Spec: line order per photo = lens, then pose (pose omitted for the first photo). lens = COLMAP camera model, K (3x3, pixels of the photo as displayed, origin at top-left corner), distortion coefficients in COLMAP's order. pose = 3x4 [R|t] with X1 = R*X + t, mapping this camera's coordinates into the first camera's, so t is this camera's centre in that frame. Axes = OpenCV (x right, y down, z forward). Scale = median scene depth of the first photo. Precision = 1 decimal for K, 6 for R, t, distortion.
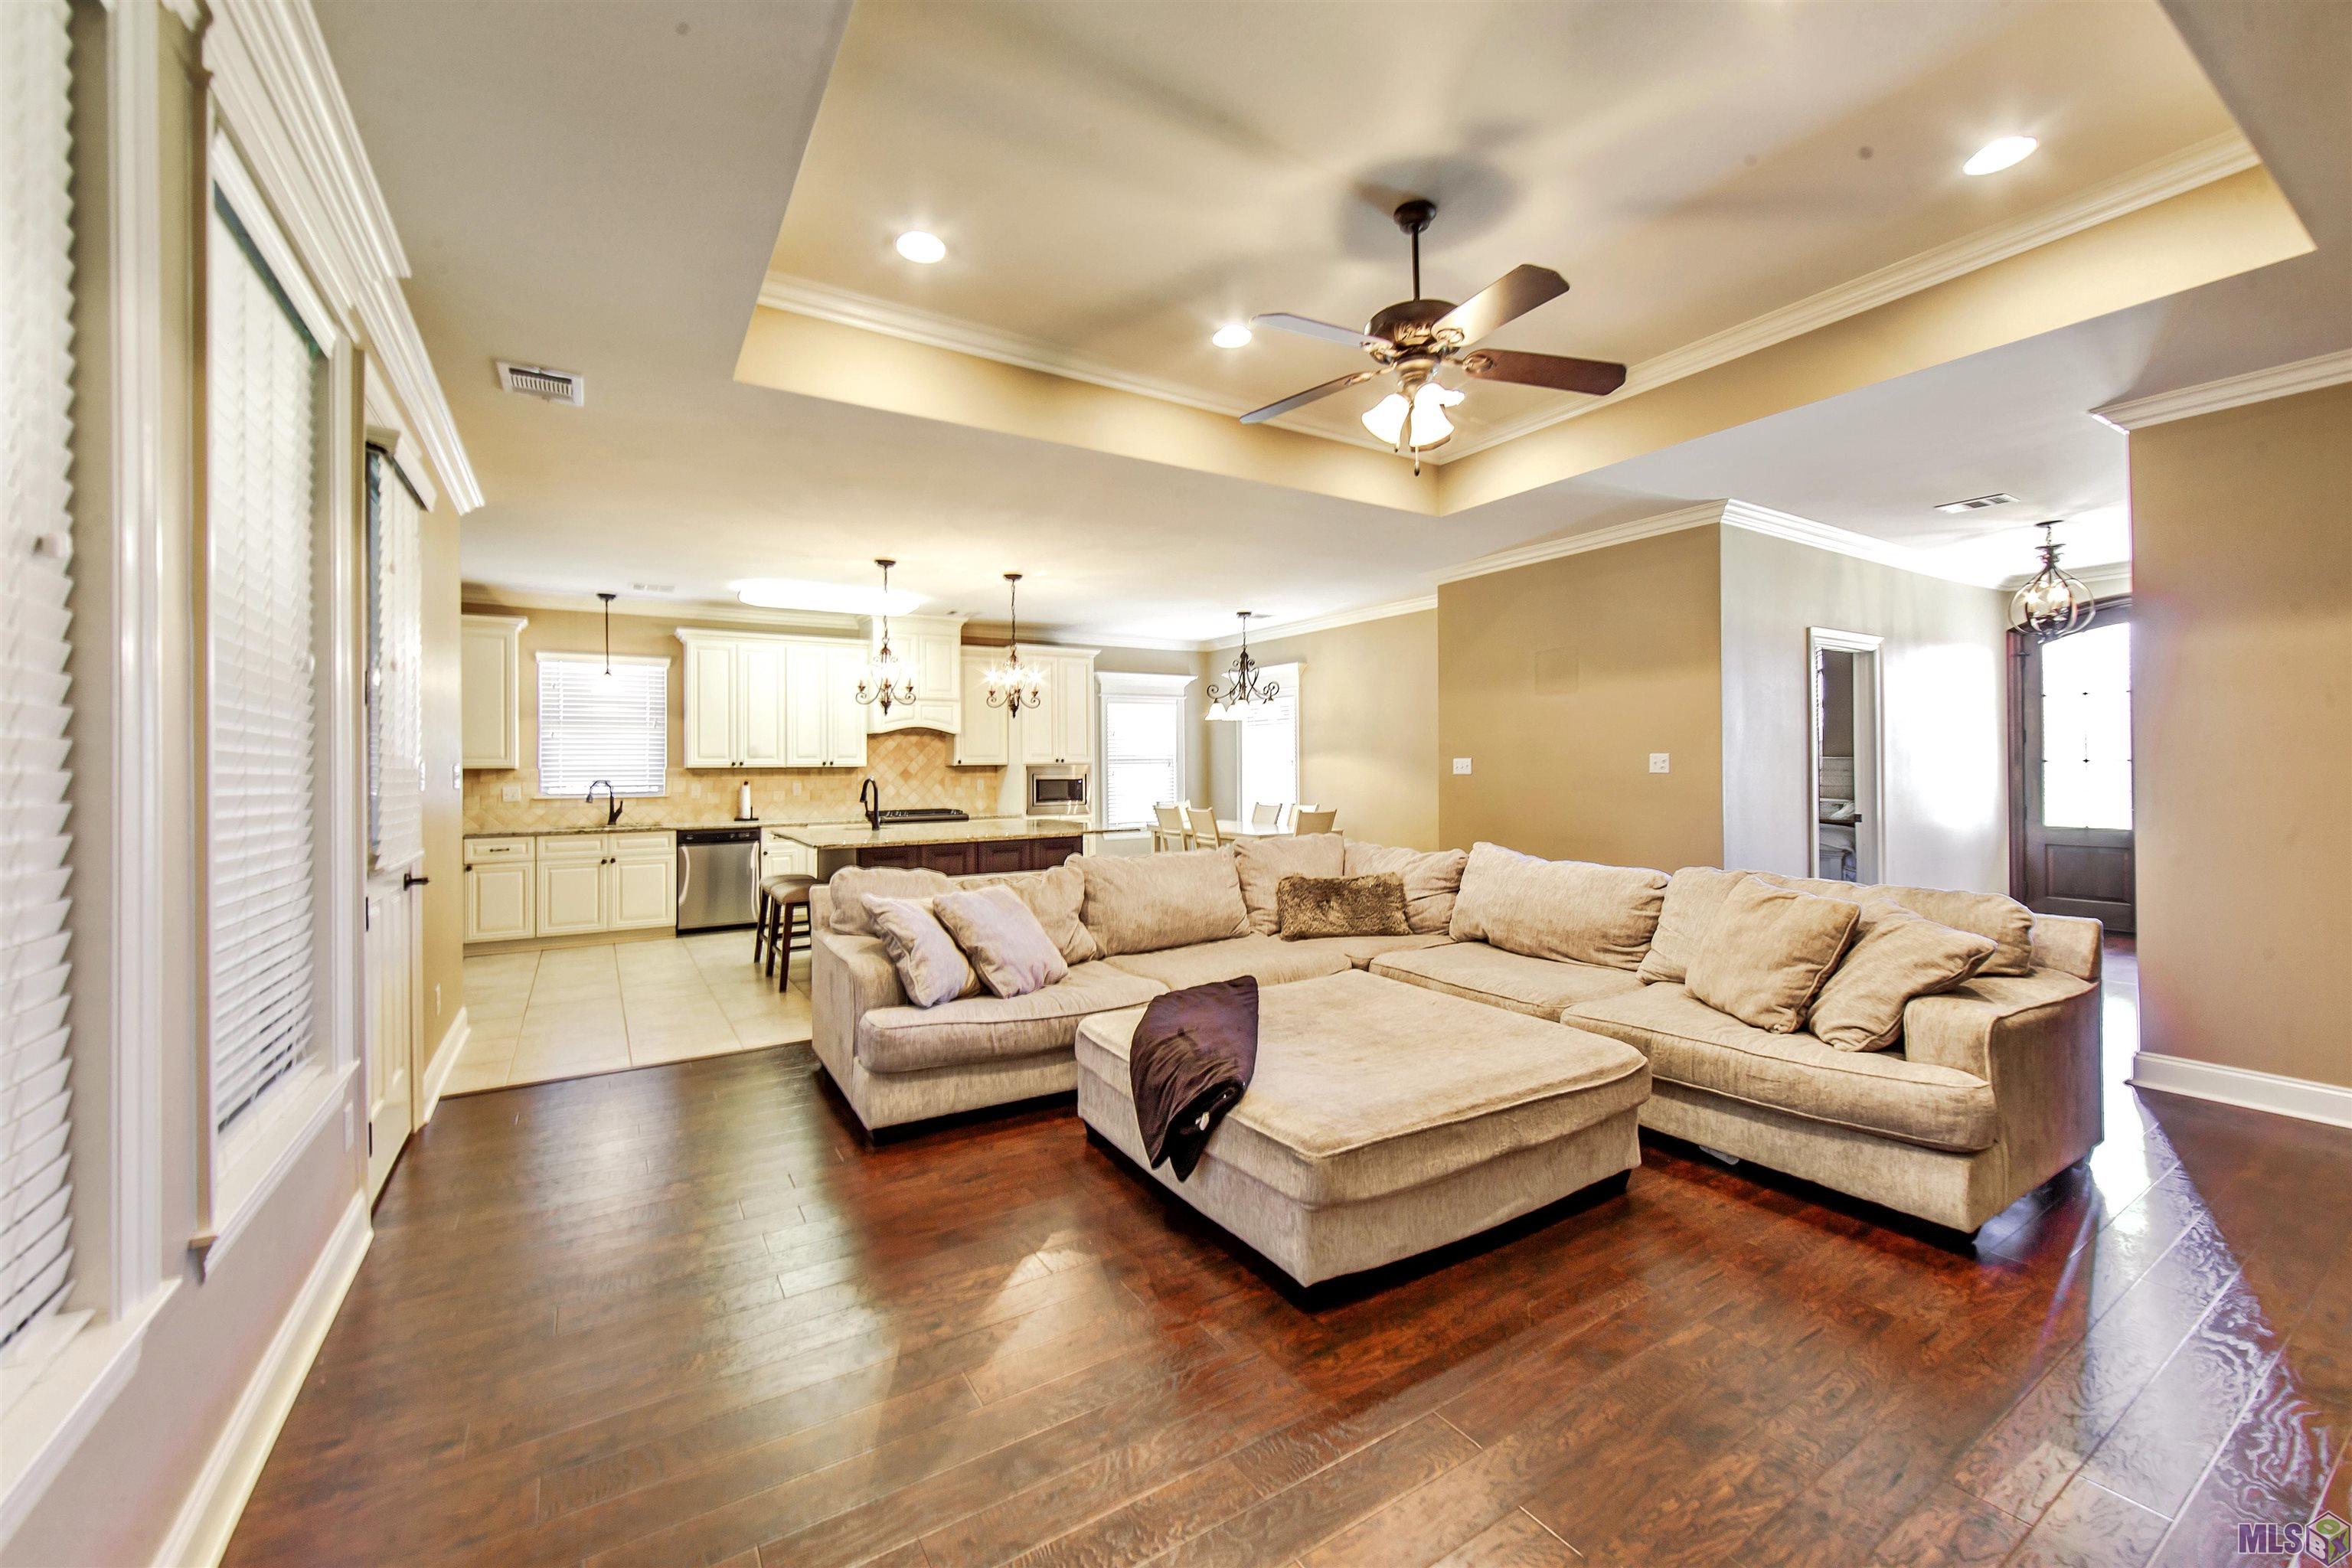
lens RADIAL K [[921.2, 0, 1176.3], [0, 921.2, 773.5], [0, 0, 1]] dist [-0.002819, -0.000191]
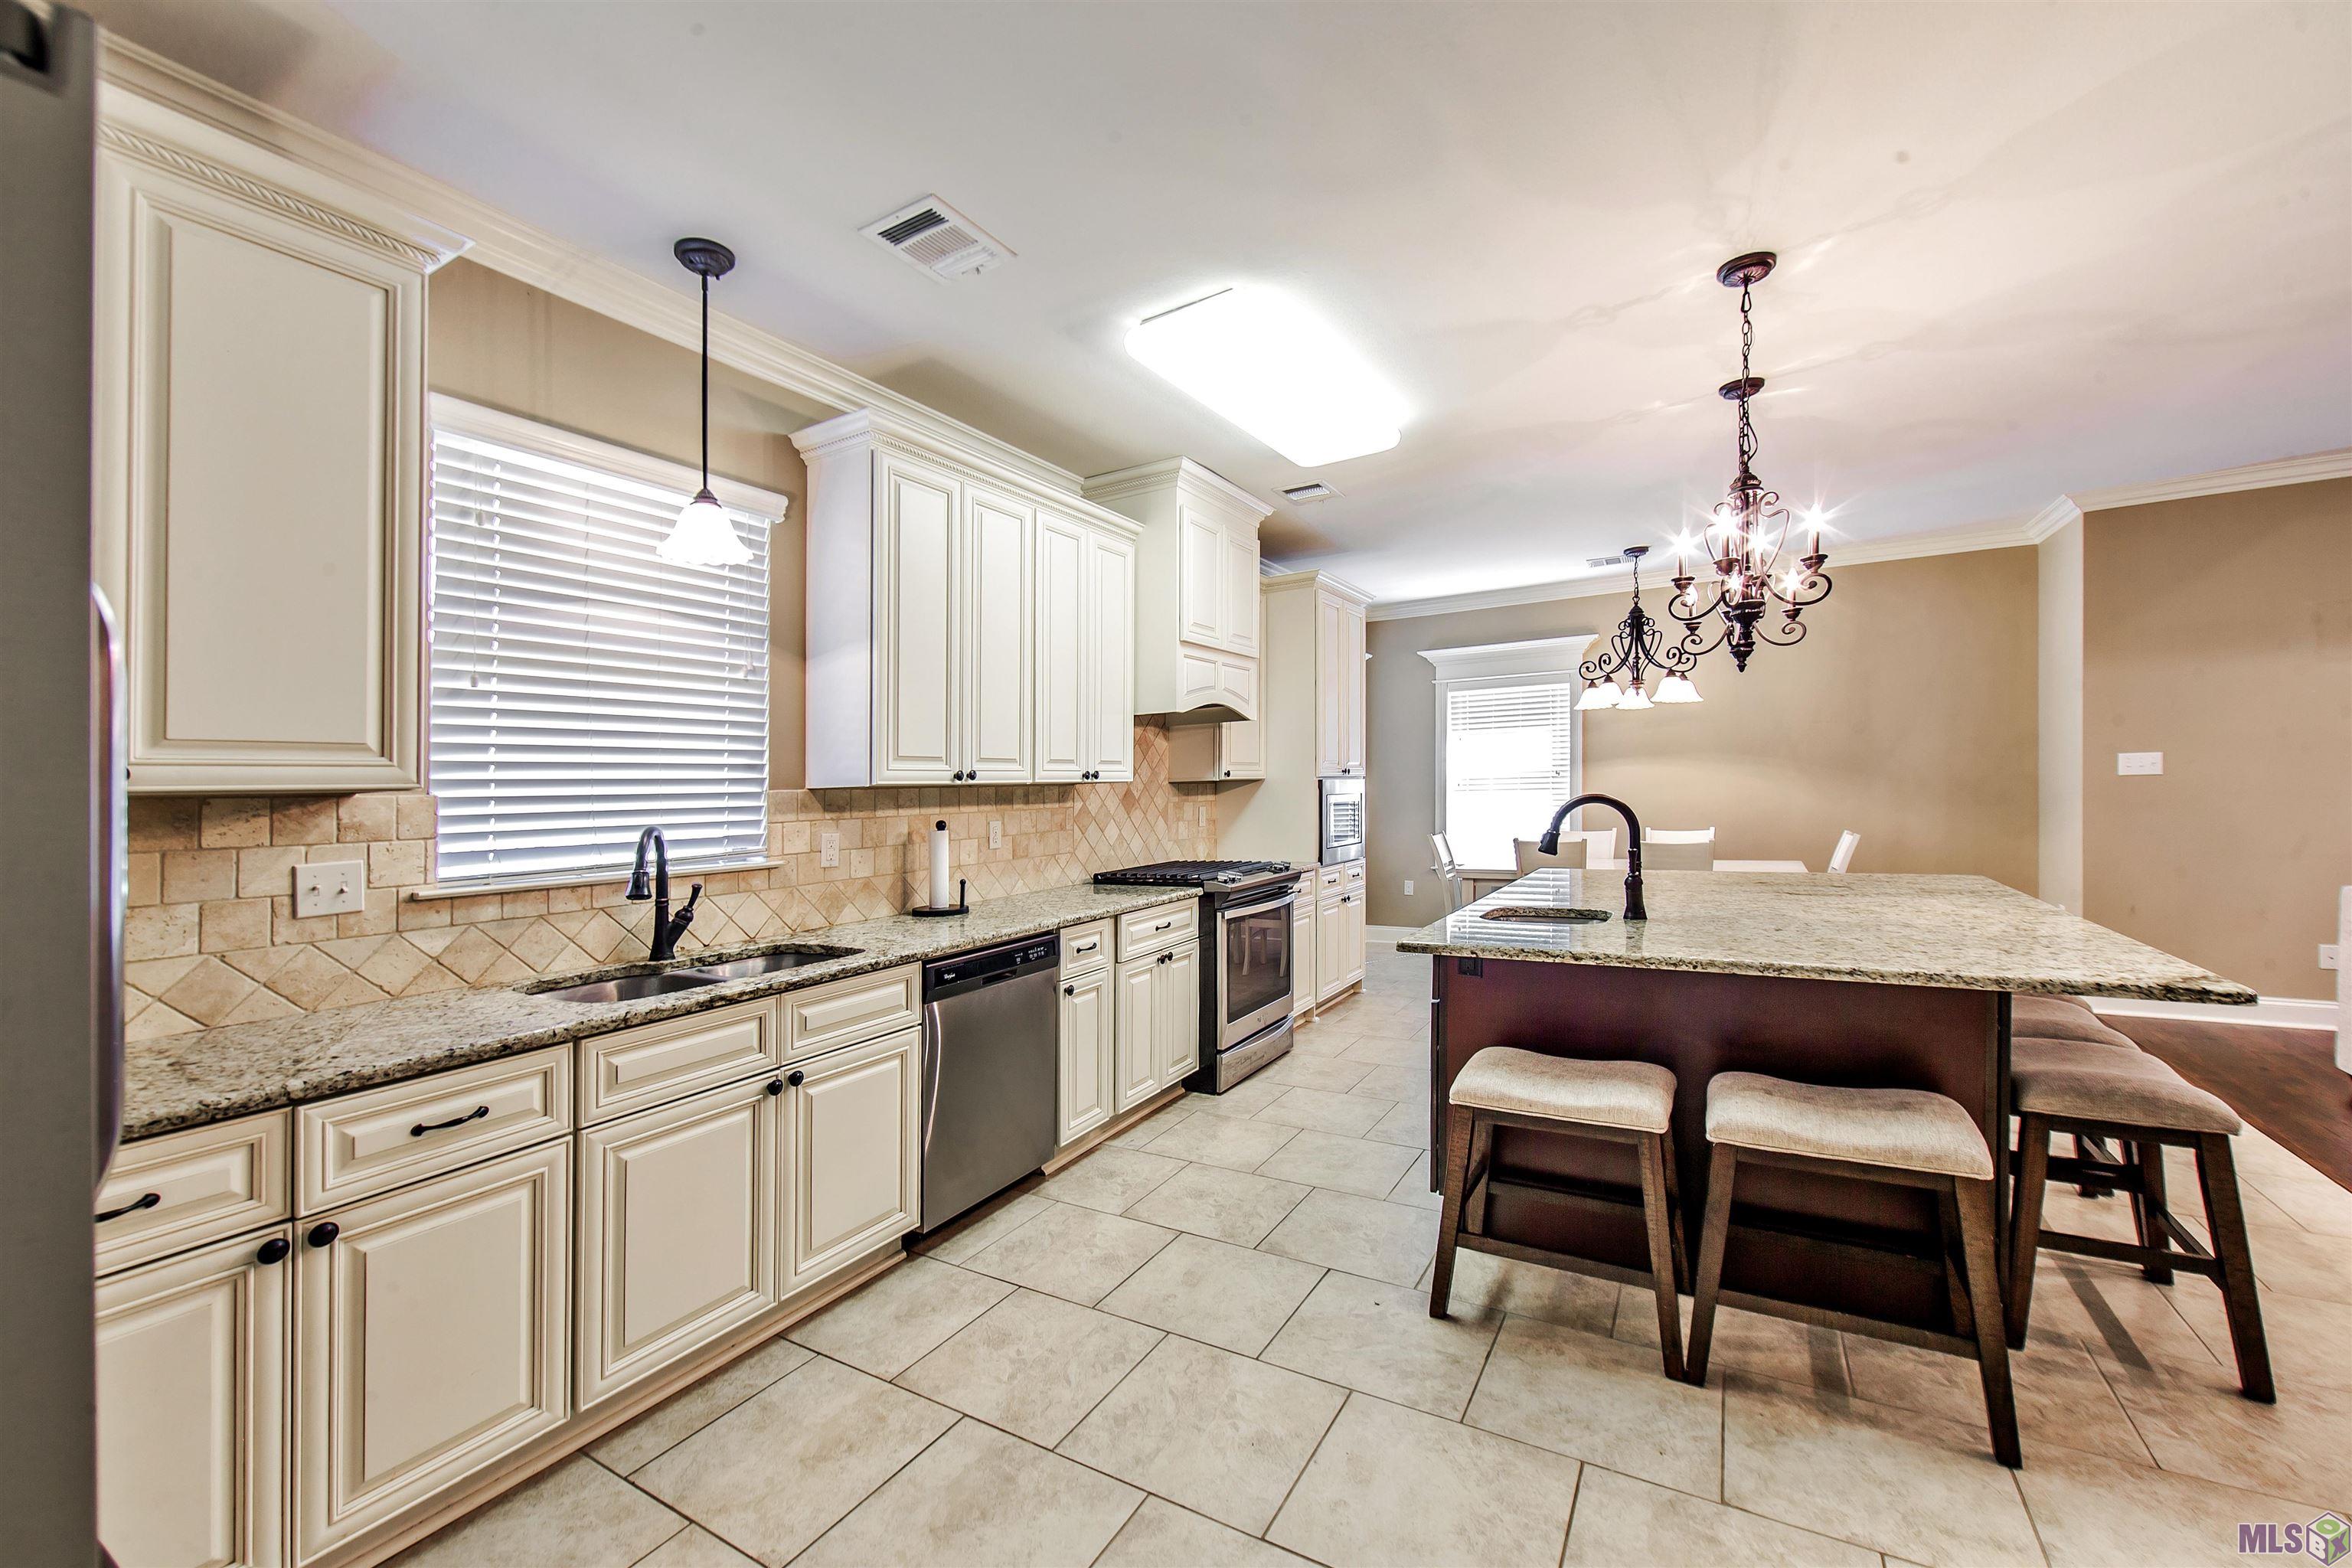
lens RADIAL K [[921.2, 0, 1181.5], [0, 921.2, 785.5], [0, 0, 1]] dist [-0.002819, -0.000191]
pose [[0.886993, -0.013037, 0.461599, -0.582599], [0.022773, 0.999620, -0.015526, 0.001777], [-0.461221, 0.024283, 0.886953, 0.598723]]
